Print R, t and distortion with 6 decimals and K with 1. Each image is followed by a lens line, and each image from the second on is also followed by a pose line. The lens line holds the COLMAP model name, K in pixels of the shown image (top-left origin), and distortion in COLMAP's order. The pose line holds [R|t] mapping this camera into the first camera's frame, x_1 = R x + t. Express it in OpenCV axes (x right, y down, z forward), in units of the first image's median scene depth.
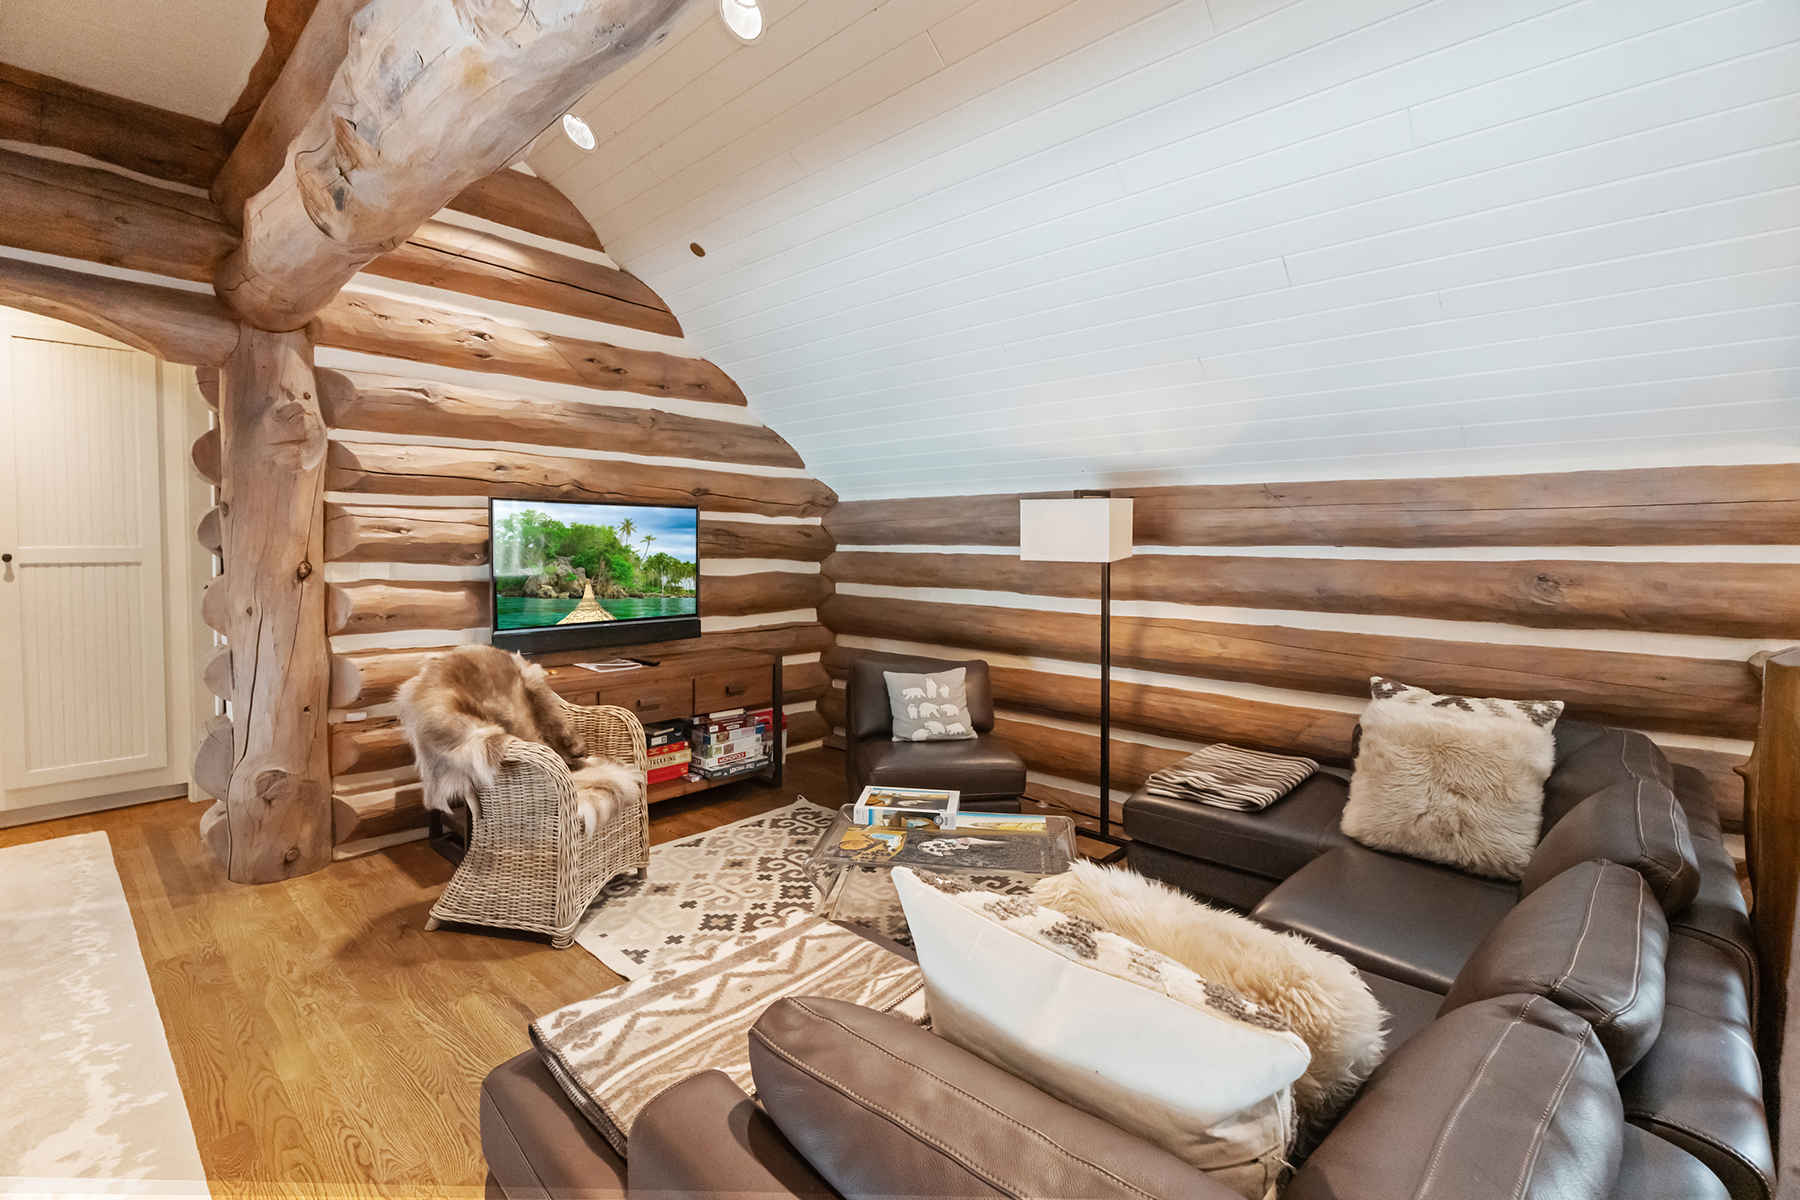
lens RADIAL K [[822.1, 0, 877.3], [0, 822.1, 595.8], [0, 0, 1]] dist [-0.010873, 0.008634]
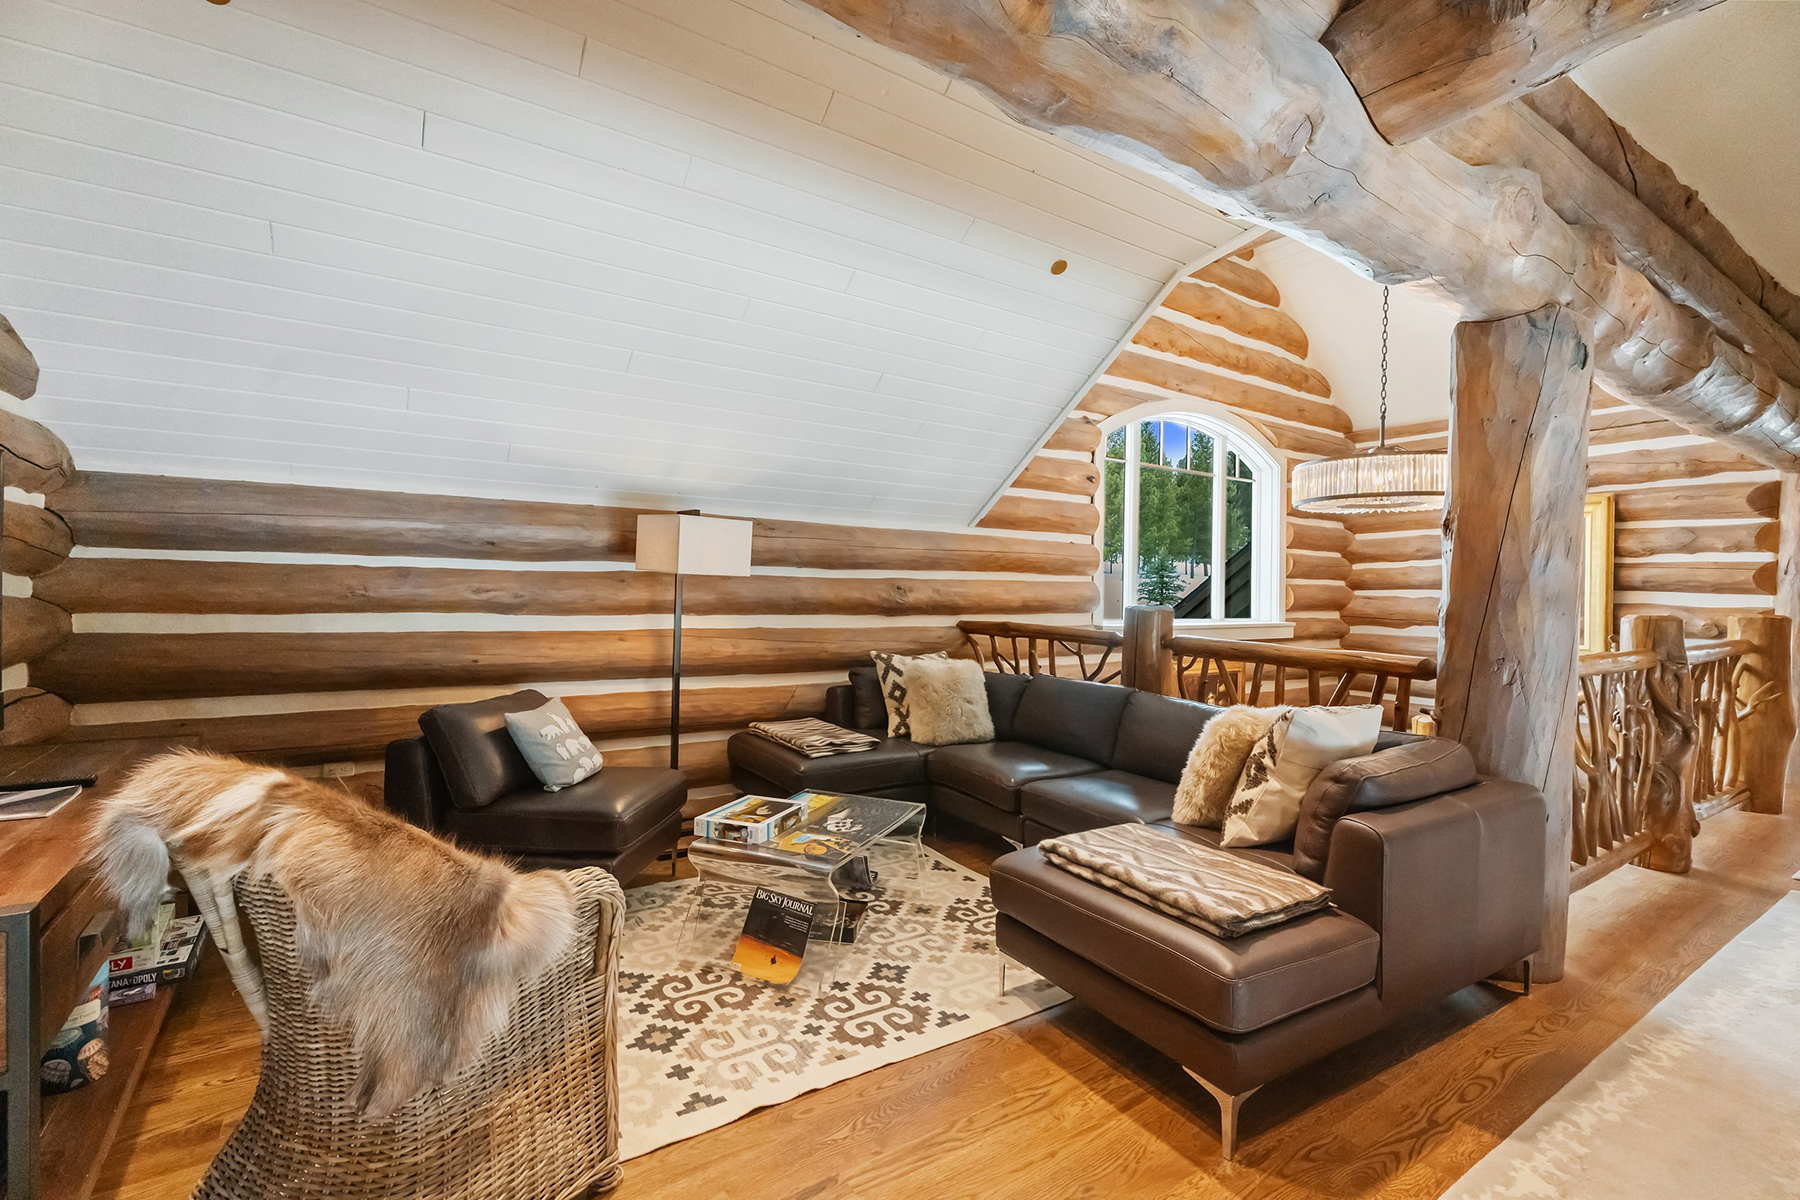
lens RADIAL K [[815.6, 0, 902.2], [0, 815.6, 594.2], [0, 0, 1]] dist [-0.001605, -0.000574]
pose [[0.211061, -0.009134, 0.977430, -0.882399], [0.044418, 0.999013, -0.000256, -0.006513], [-0.976463, 0.043469, 0.211259, 0.596190]]
